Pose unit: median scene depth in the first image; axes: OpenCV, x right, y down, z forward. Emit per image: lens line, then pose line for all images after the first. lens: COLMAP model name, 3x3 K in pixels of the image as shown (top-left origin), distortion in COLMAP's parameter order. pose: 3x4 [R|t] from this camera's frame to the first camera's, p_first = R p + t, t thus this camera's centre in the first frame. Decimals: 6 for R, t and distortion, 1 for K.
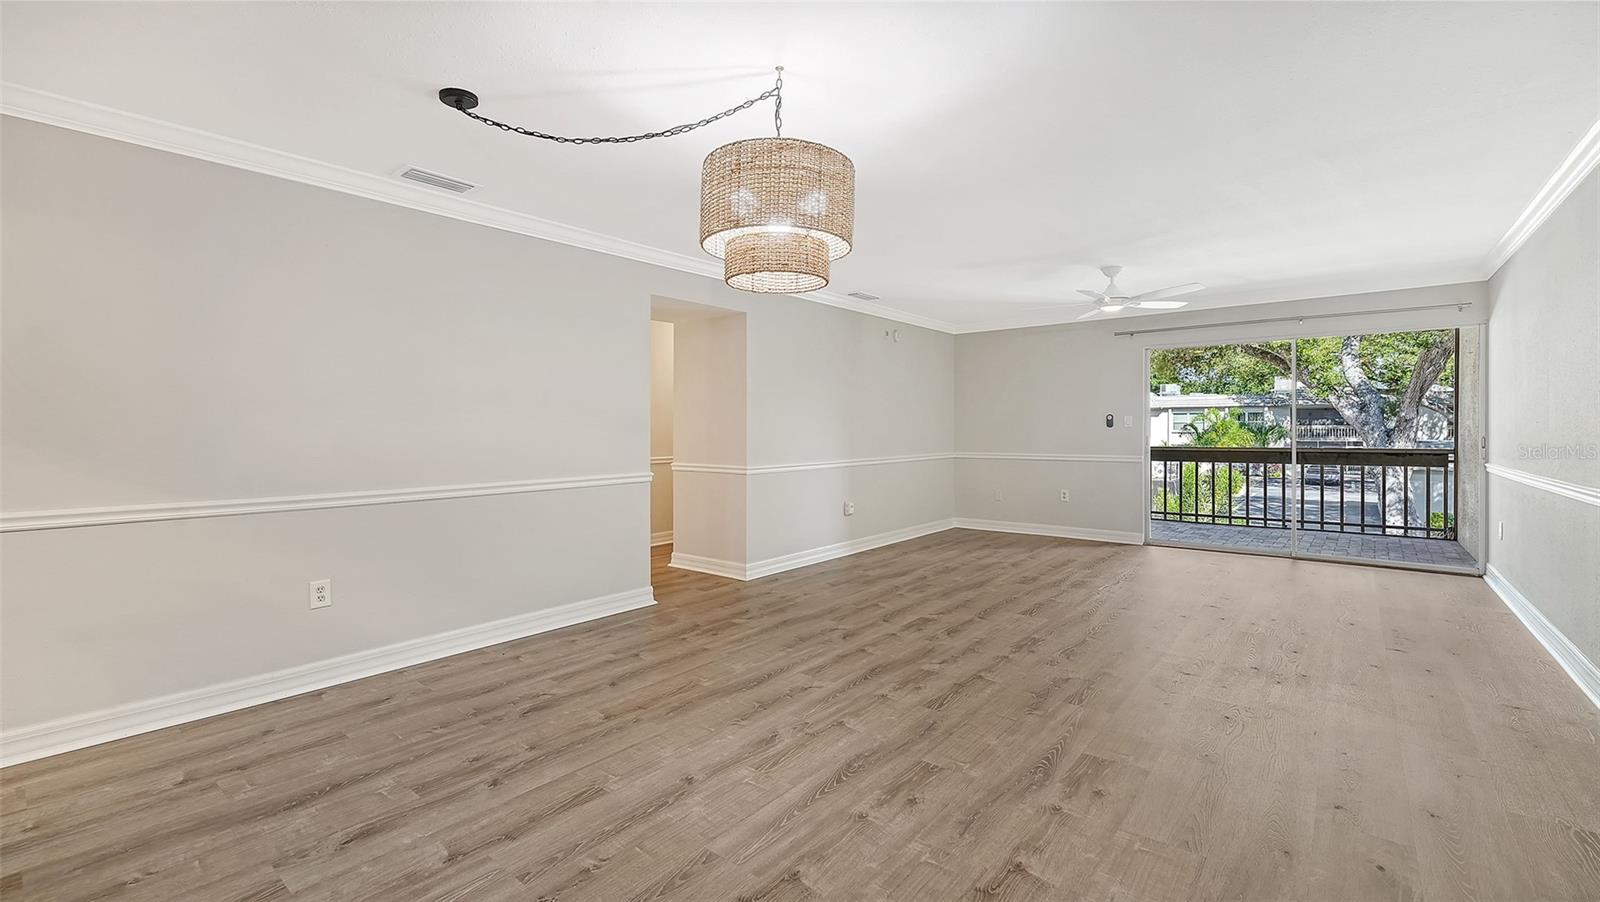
lens RADIAL K [[668.2, 0, 797.5], [0, 668.2, 425.4], [0, 0, 1]] dist [0.020112, 0.000031]
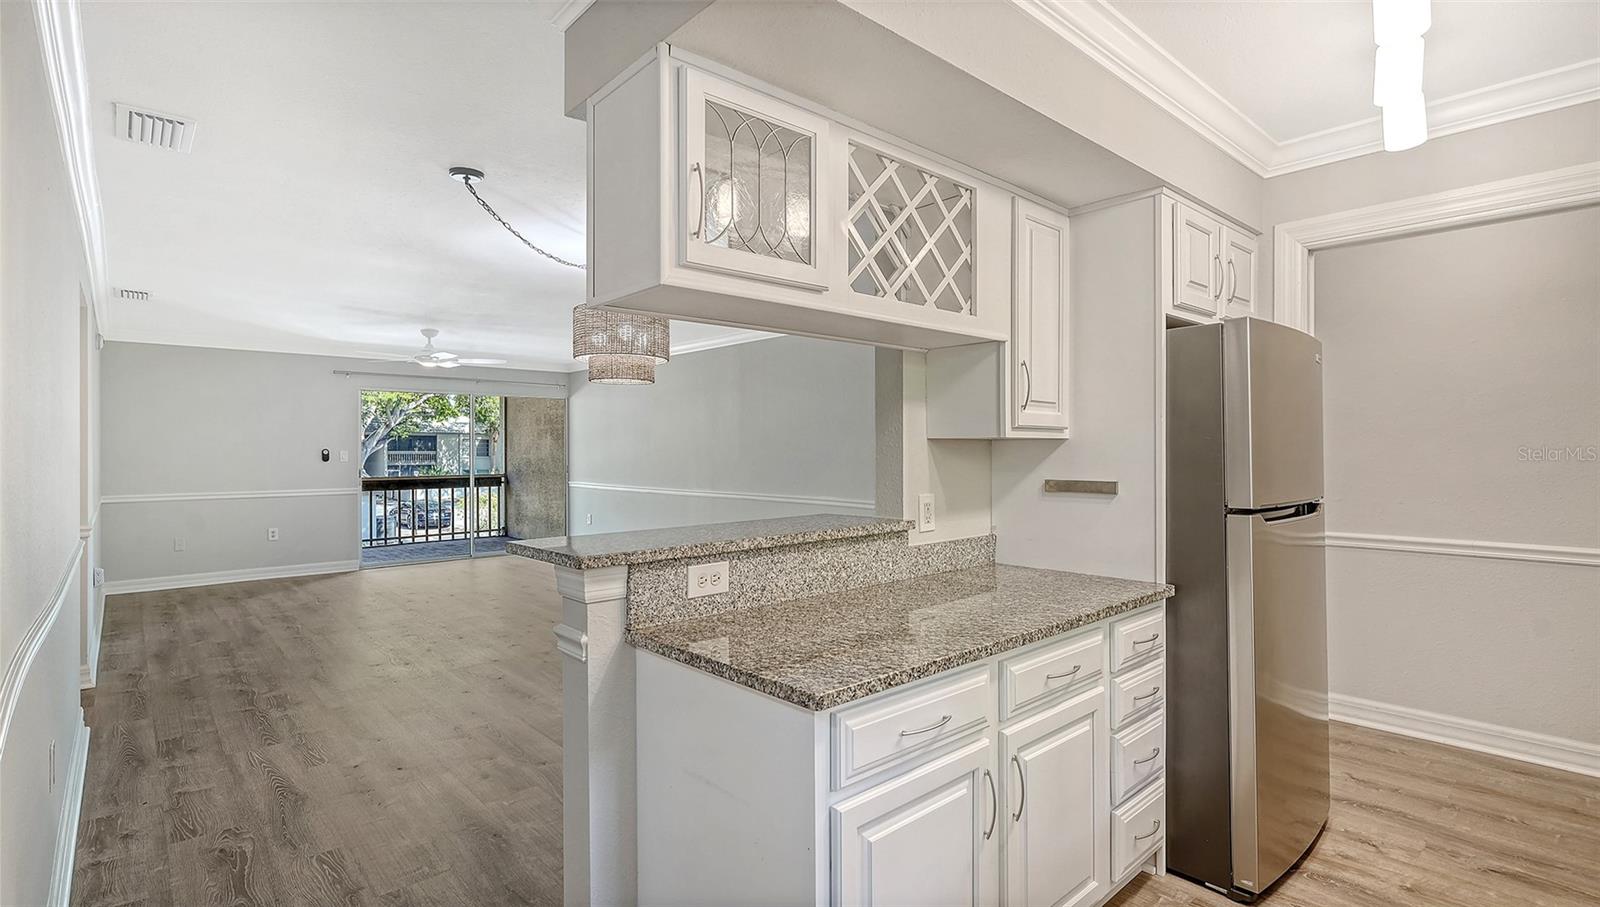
lens RADIAL K [[738.9, 0, 800.9], [0, 738.9, 450.0], [0, 0, 1]] dist [0.003219, 0.000217]
pose [[0.147167, 0.004613, 0.989101, -0.741772], [-0.002410, 0.999988, -0.004305, -0.016105], [-0.989109, -0.001750, 0.147176, 0.147391]]
